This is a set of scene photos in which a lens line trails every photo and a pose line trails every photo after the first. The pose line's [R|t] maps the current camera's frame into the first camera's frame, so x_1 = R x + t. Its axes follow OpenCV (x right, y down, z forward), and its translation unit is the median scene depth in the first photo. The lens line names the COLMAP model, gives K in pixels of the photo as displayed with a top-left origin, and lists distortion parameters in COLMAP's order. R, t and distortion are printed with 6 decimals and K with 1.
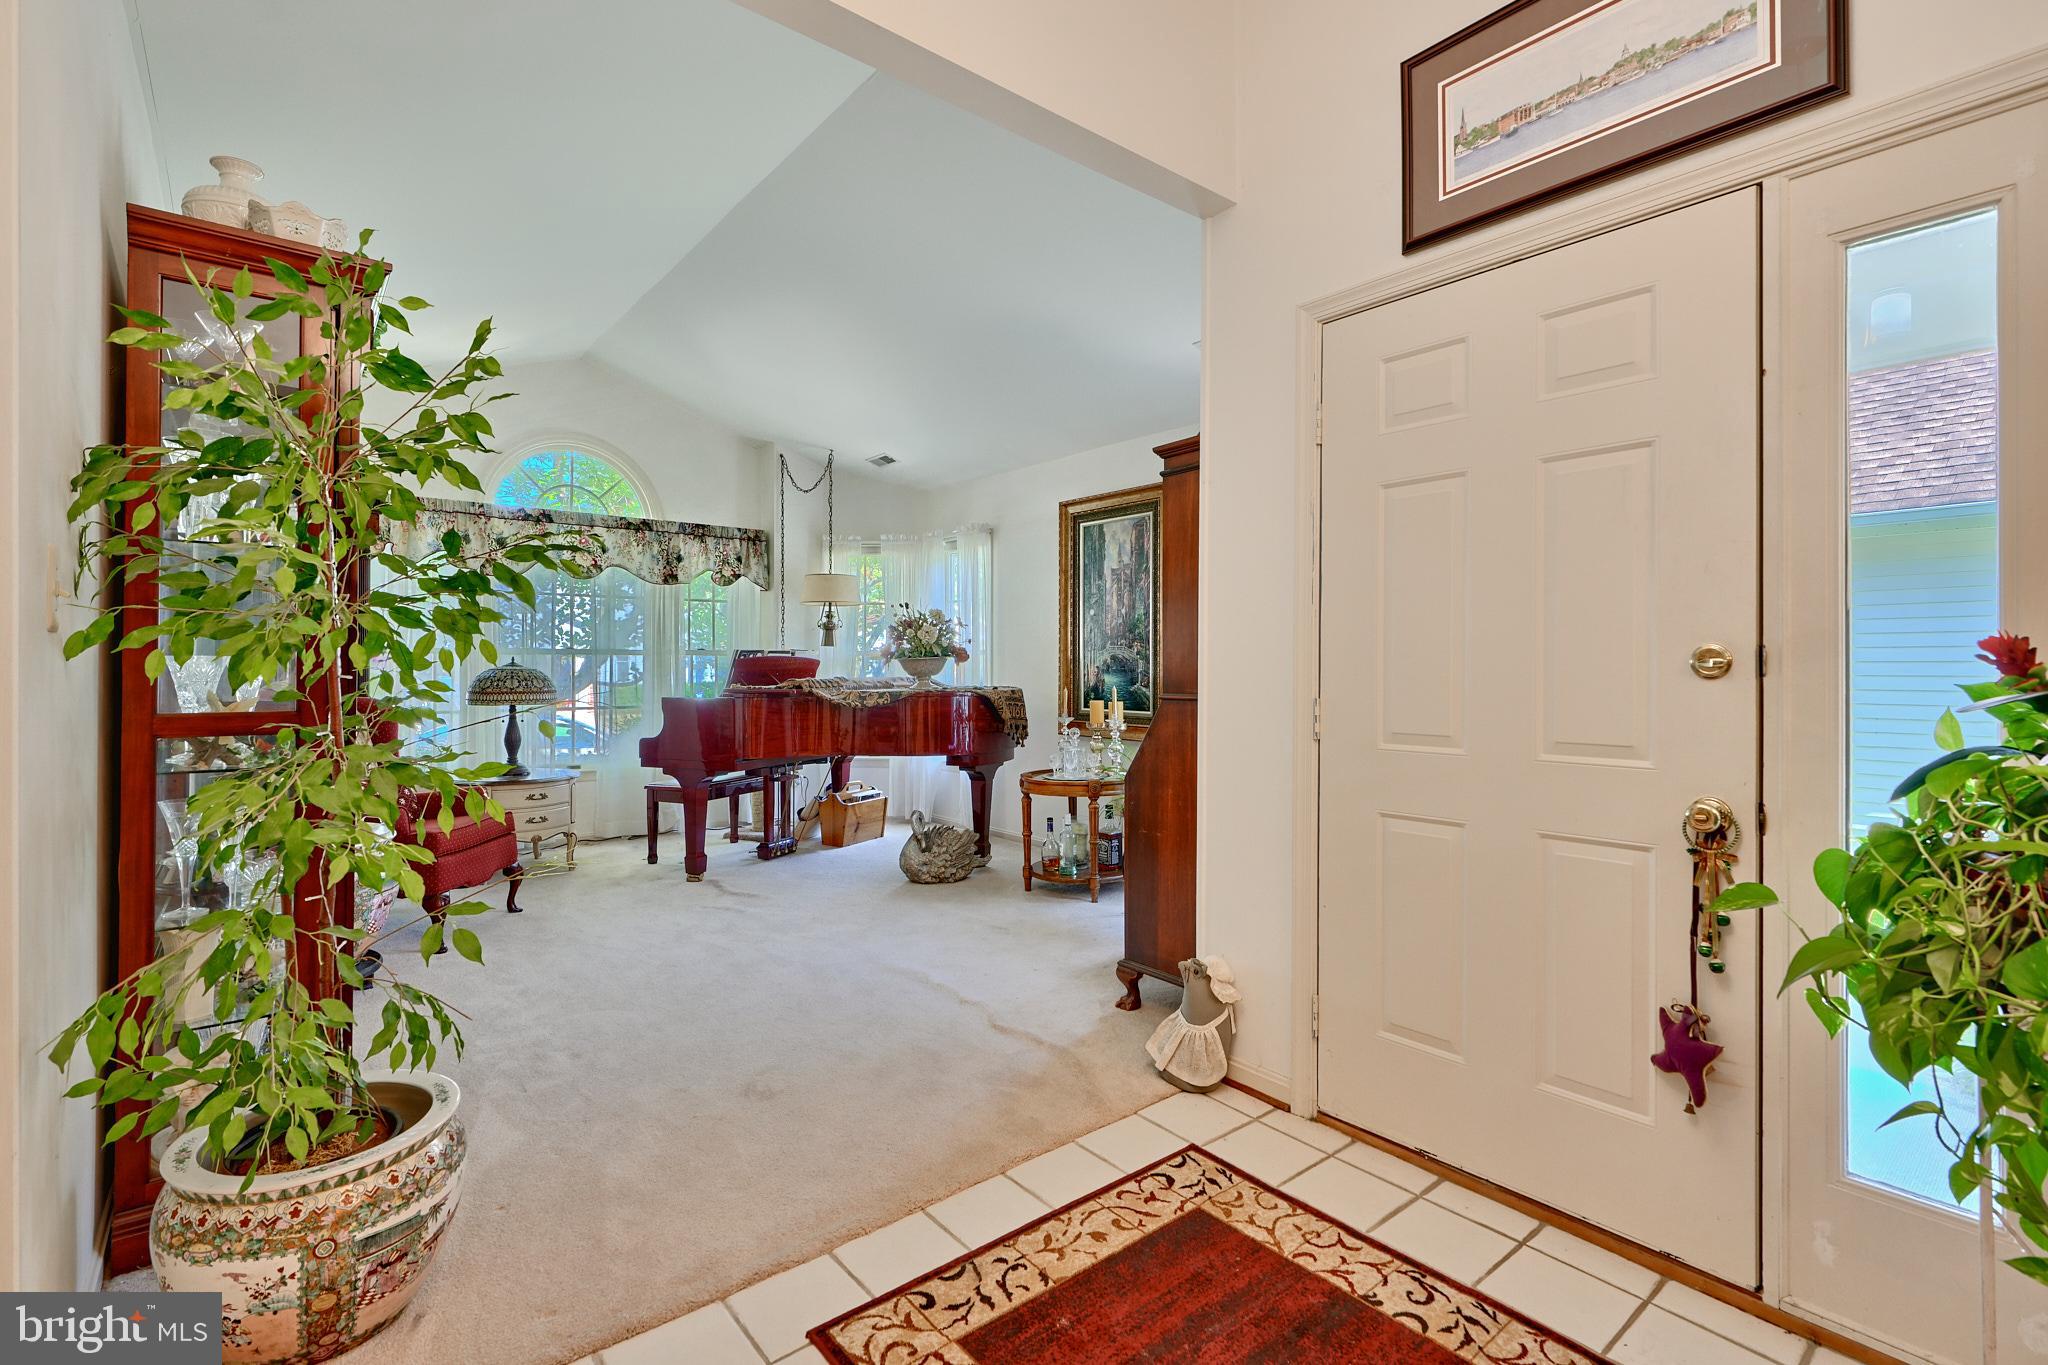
lens RADIAL K [[934.9, 0, 1030.6], [0, 934.9, 666.3], [0, 0, 1]] dist [0.000463, 0.001977]
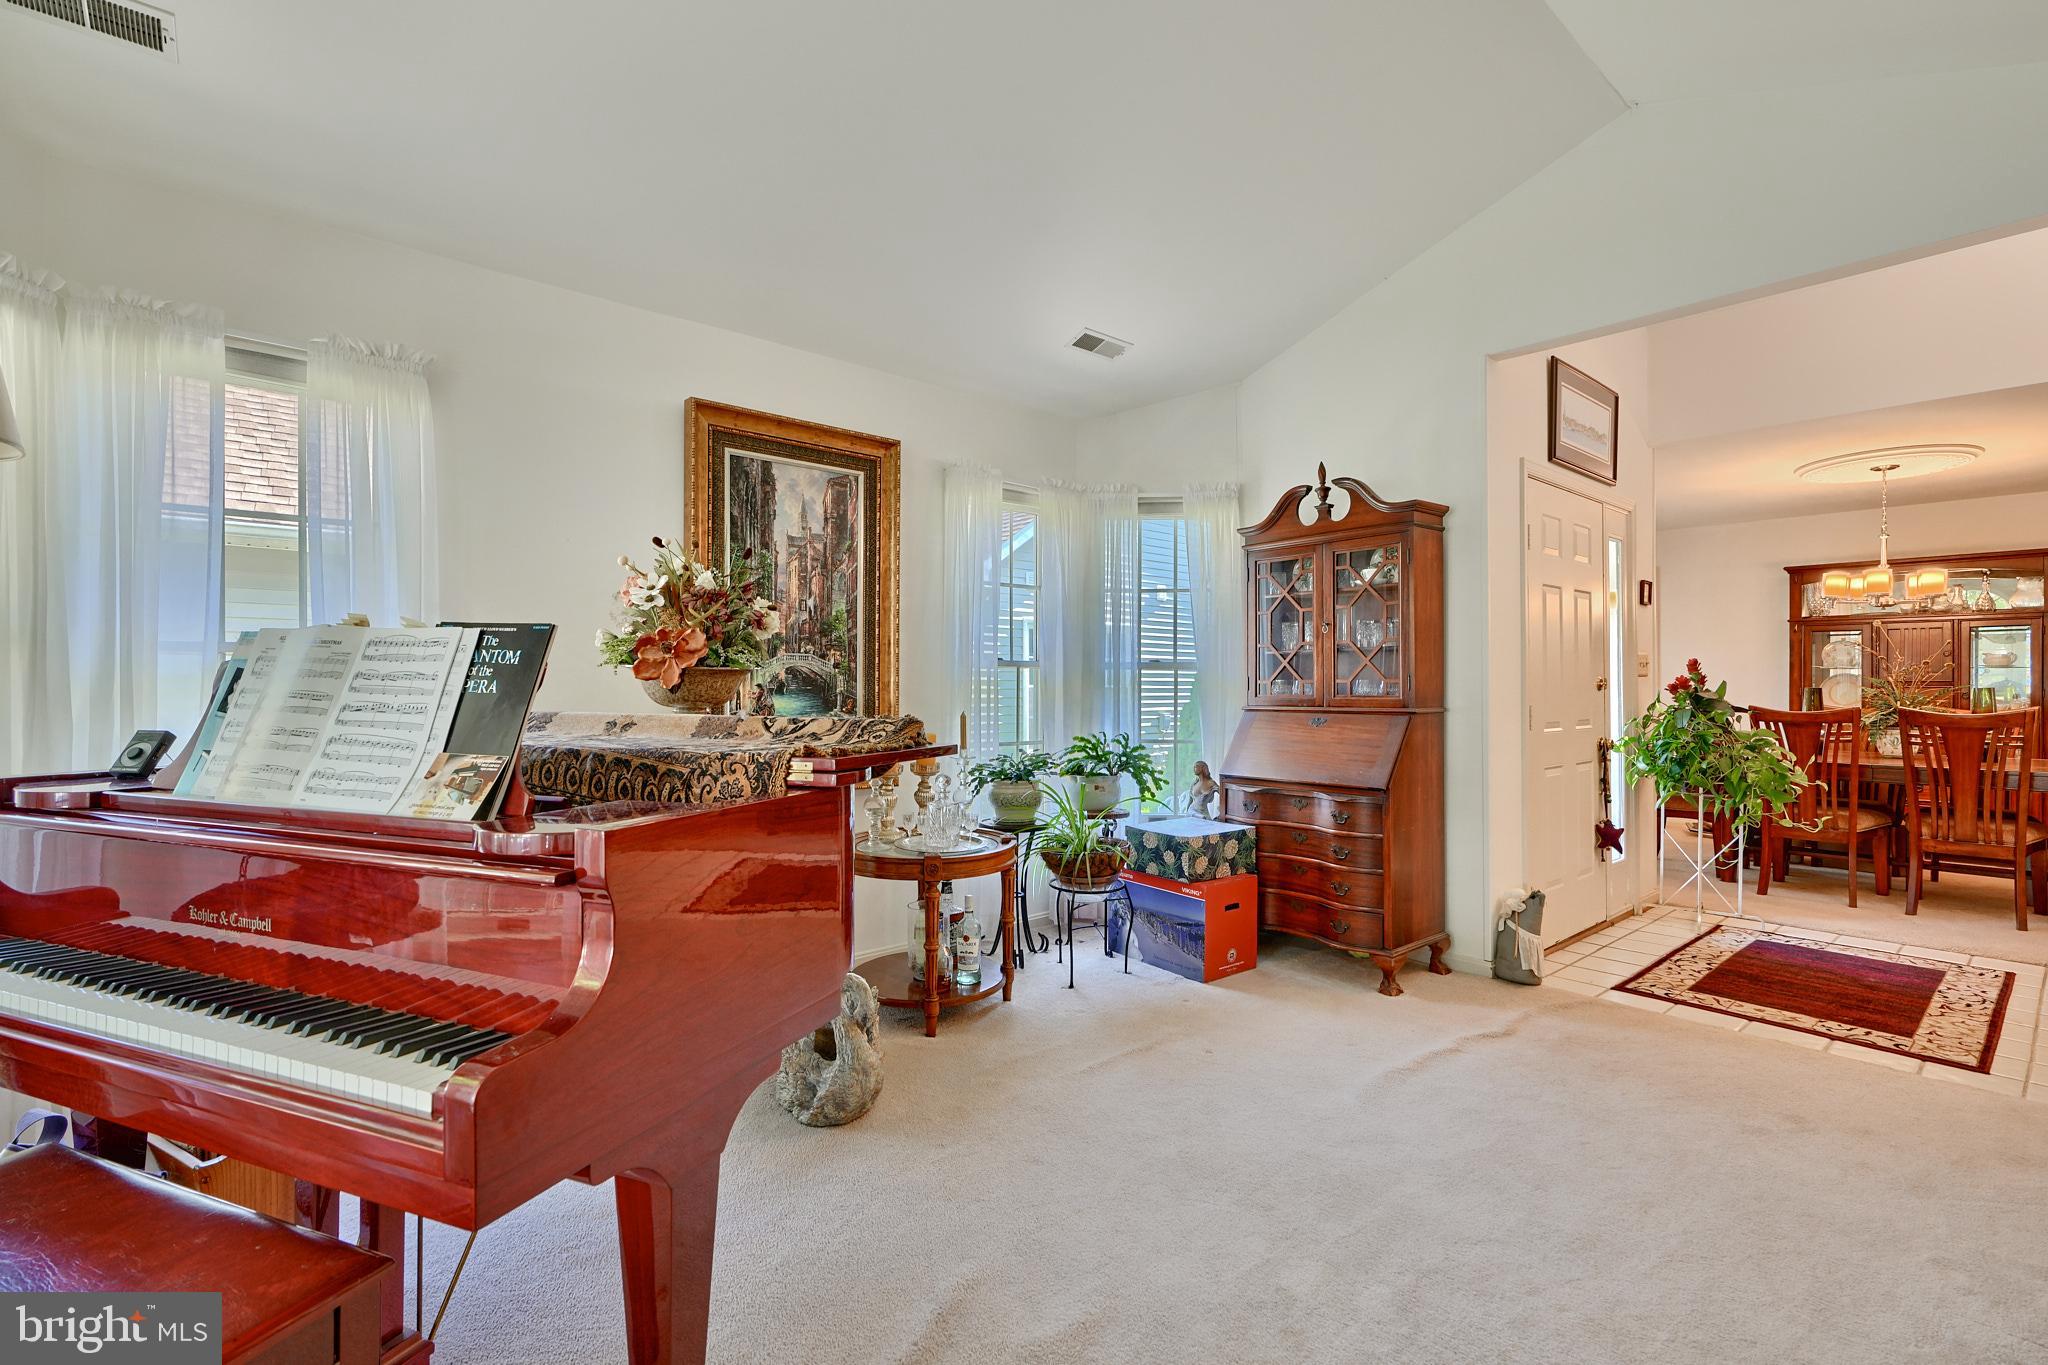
lens RADIAL K [[934.9, 0, 1038.0], [0, 934.9, 689.1], [0, 0, 1]] dist [0.000463, 0.001977]
pose [[-0.033593, -0.000798, 0.999435, -0.577997], [-0.000697, 0.999999, 0.000775, 0.002735], [-0.999435, -0.000671, -0.033594, 0.852294]]
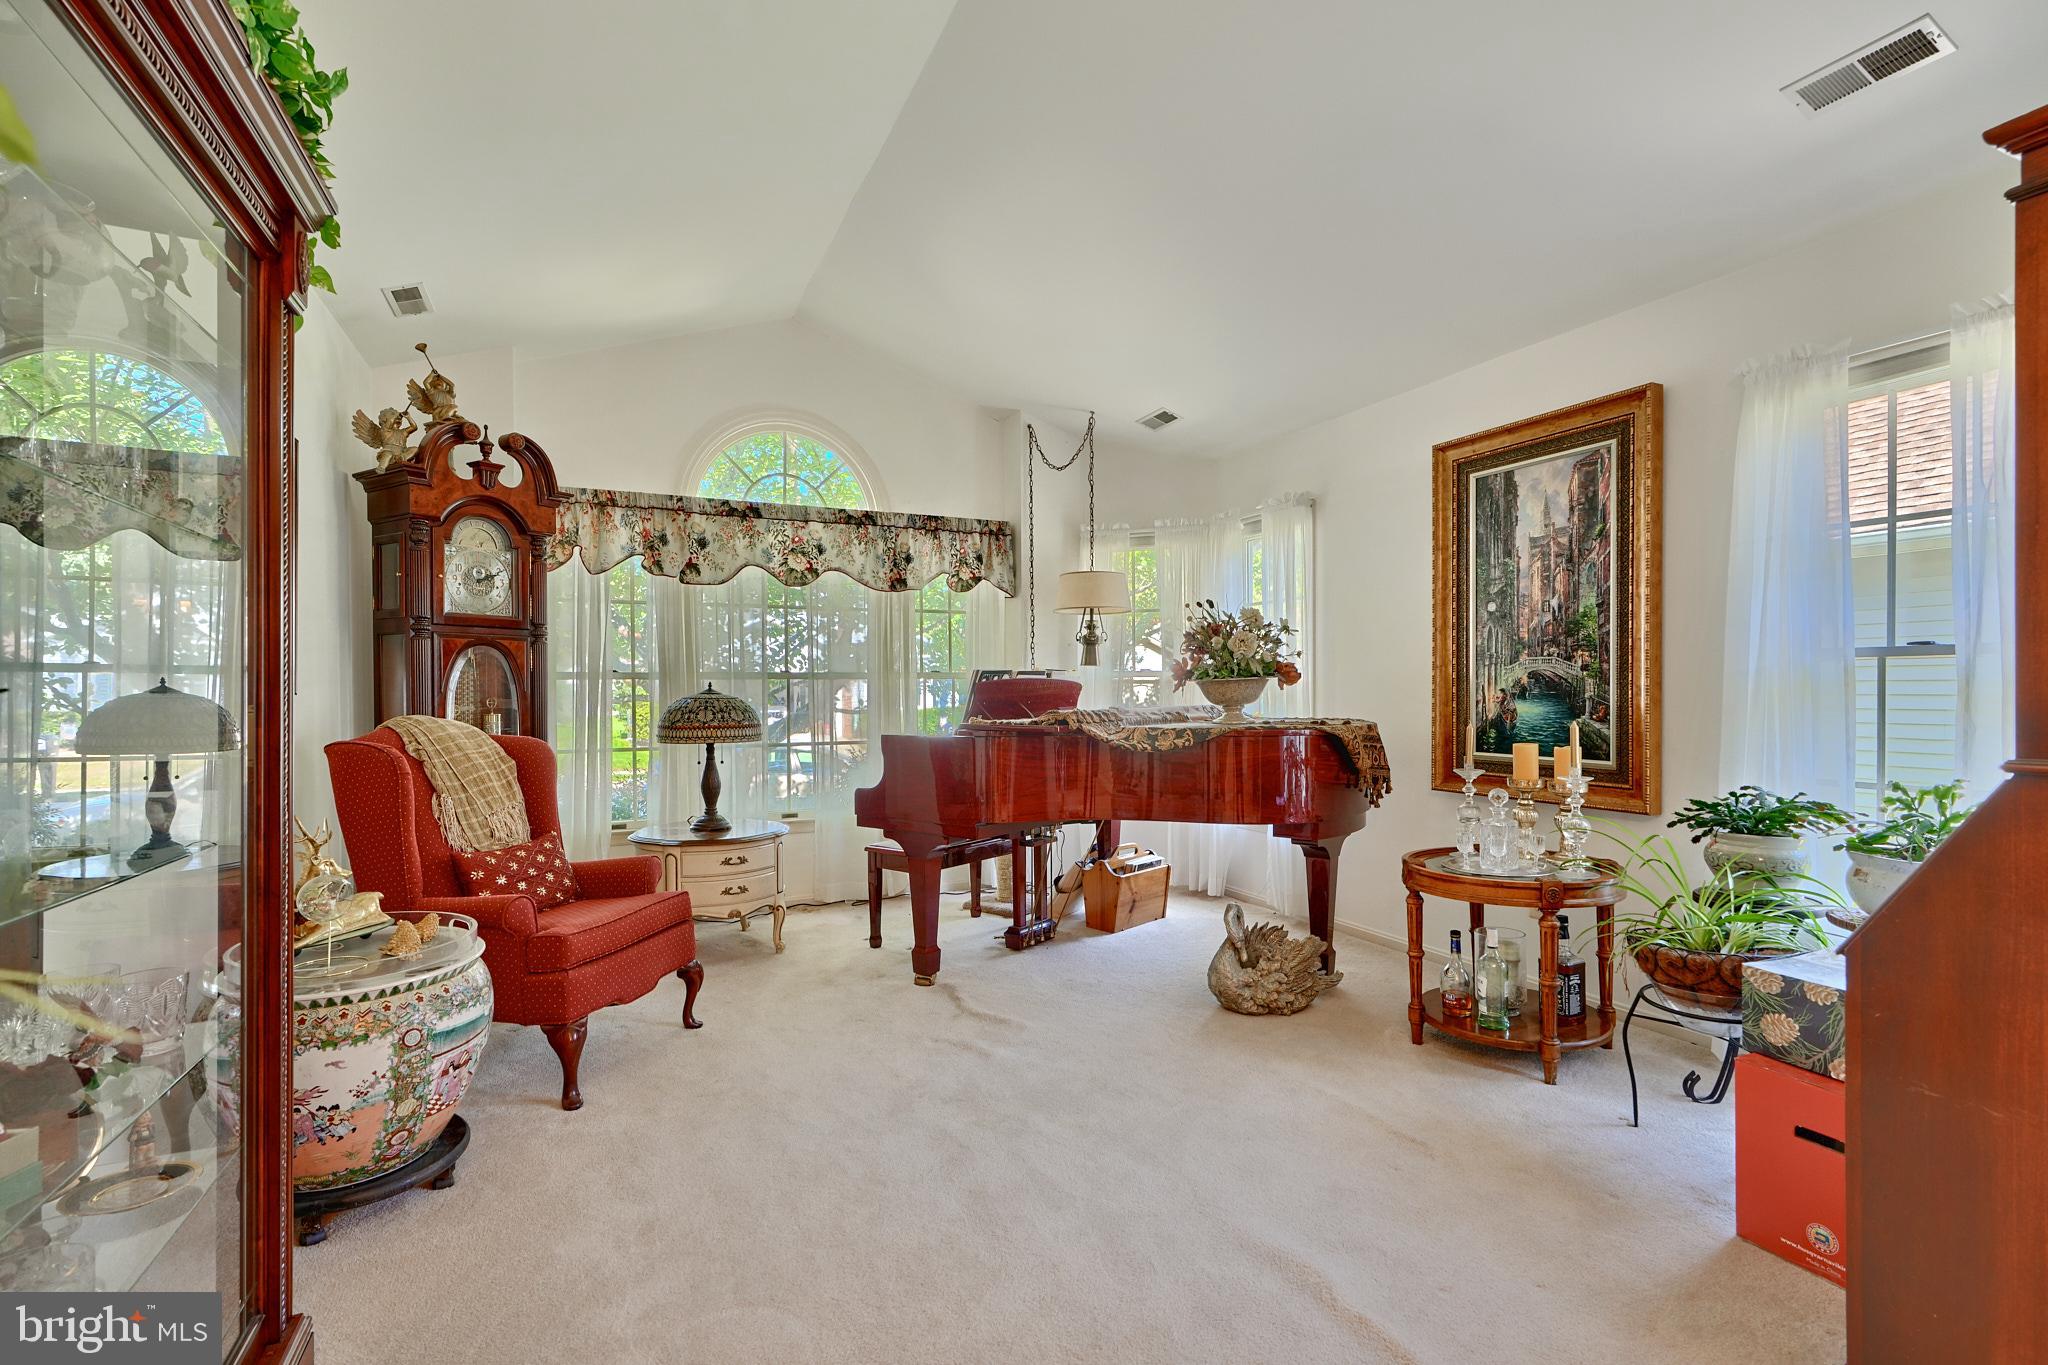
lens RADIAL K [[934.9, 0, 1023.5], [0, 934.9, 701.2], [0, 0, 1]] dist [0.000463, 0.001977]
pose [[0.967261, -0.003687, -0.253758, -0.089039], [0.006736, 0.999915, 0.011147, -0.001074], [0.253696, -0.012491, 0.967203, 0.286782]]
